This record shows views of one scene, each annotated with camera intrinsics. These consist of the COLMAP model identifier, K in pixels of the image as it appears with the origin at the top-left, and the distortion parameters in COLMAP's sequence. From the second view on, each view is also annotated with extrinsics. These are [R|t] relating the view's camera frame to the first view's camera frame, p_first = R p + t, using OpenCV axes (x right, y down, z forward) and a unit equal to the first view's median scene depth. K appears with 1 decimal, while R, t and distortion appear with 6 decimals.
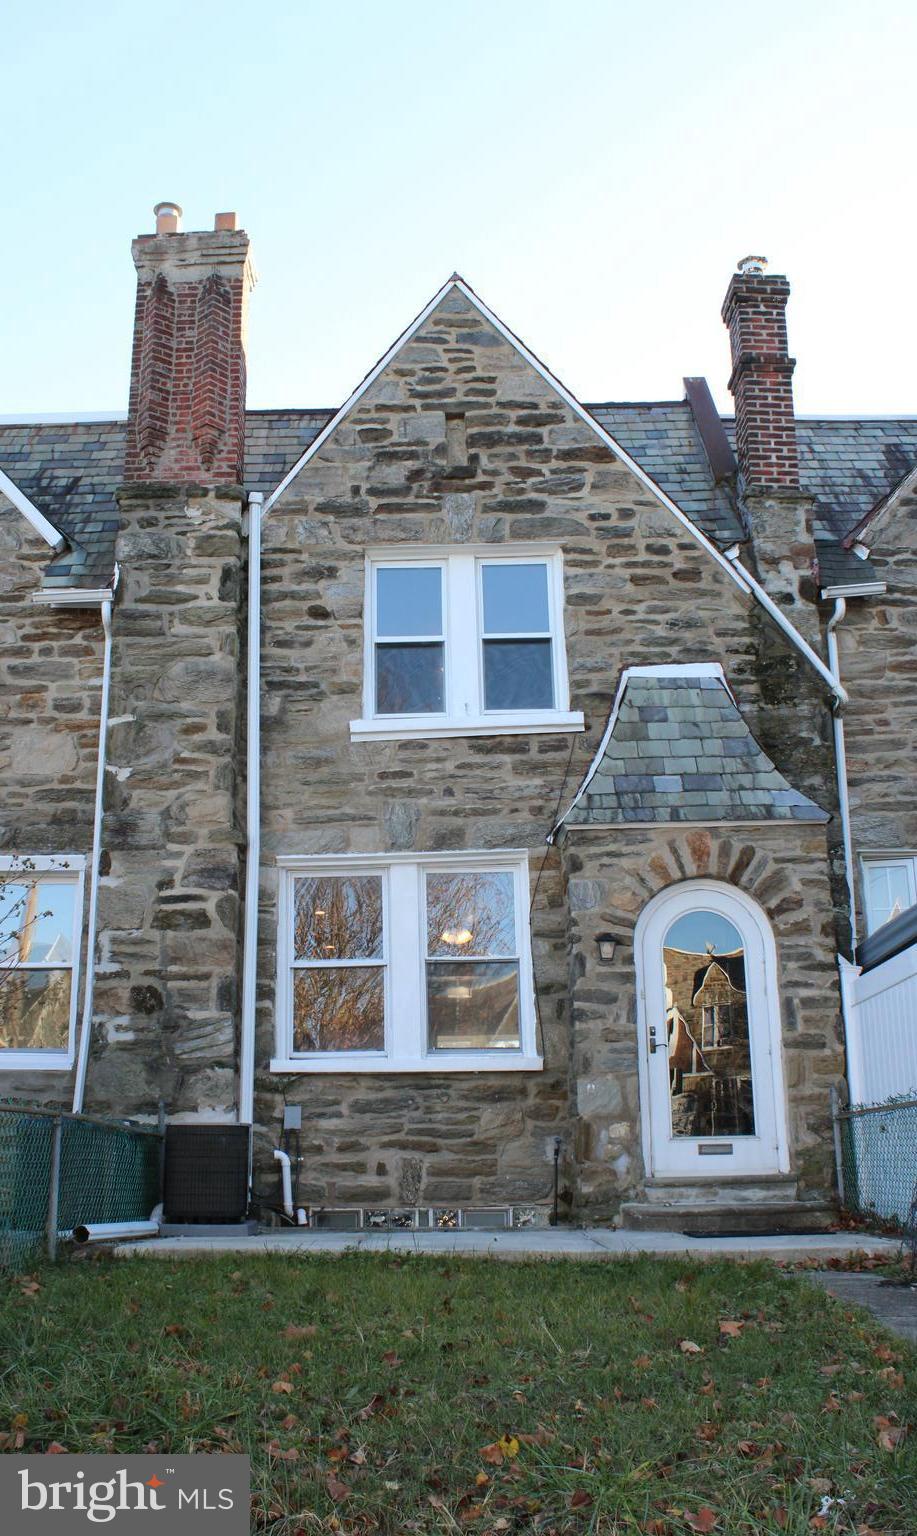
lens RADIAL K [[1494.7, 0, 458.5], [0, 1494.7, 768.0], [0, 0, 1]] dist [-0.113649, 0.015026]
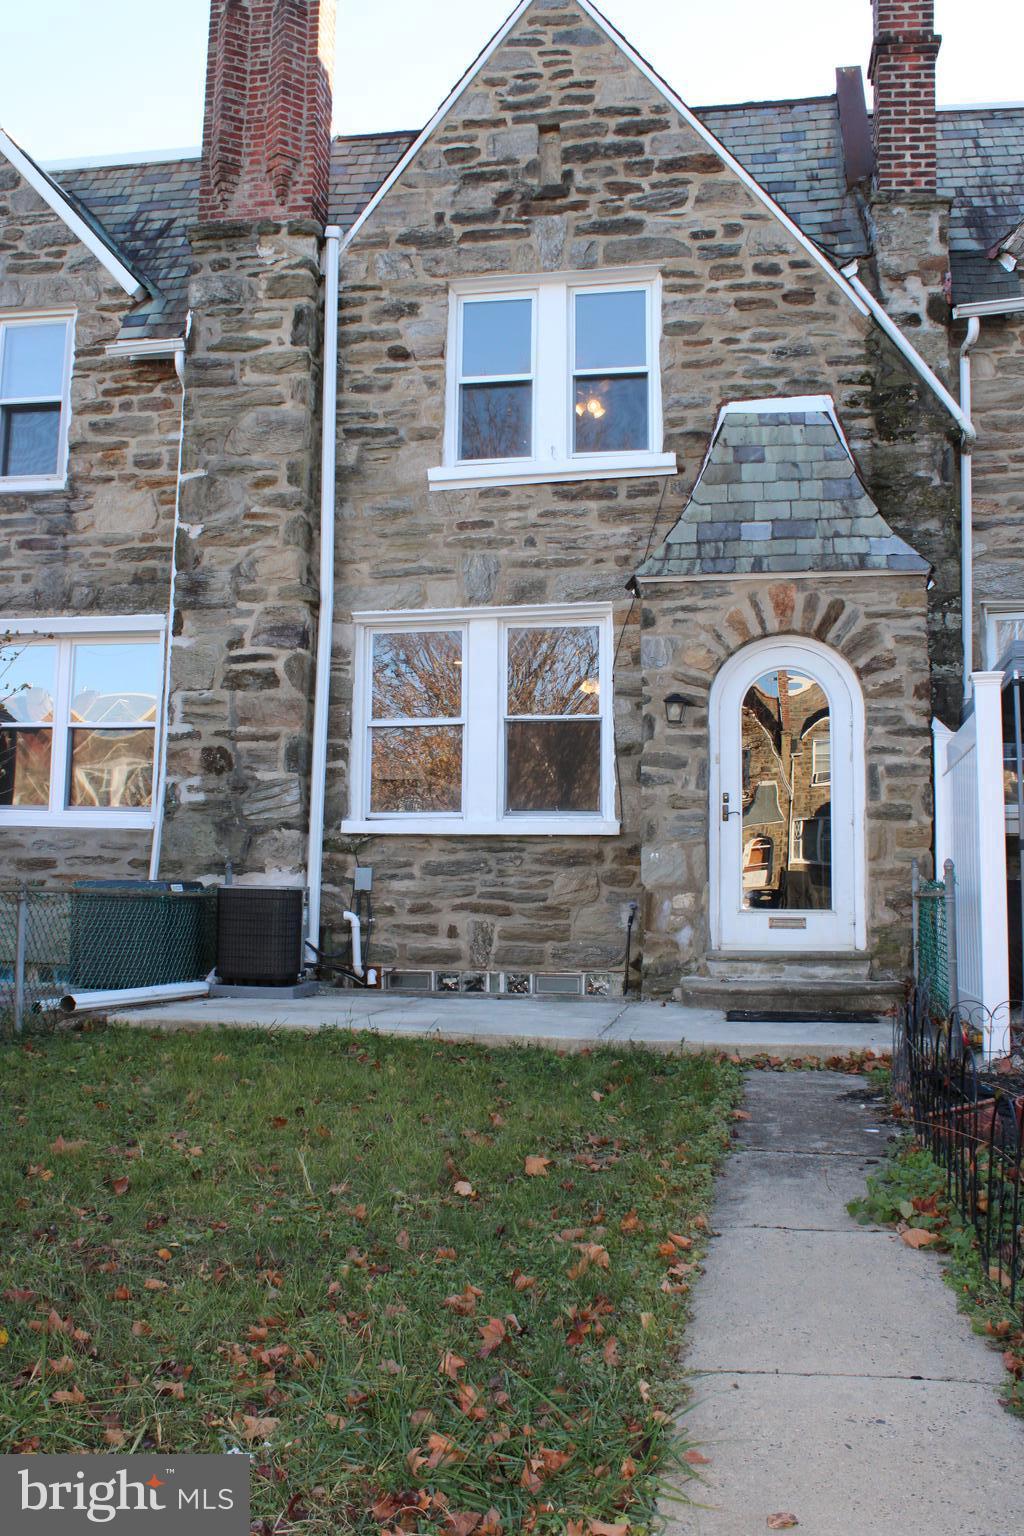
lens RADIAL K [[1476.9, 0, 512.0], [0, 1476.9, 768.0], [0, 0, 1]] dist [-0.135672, 0.147652]
pose [[0.986441, 0.008638, -0.163890, 0.132999], [0.020890, 0.983883, 0.177591, -0.008849], [0.162783, -0.178606, 0.970362, 0.067388]]
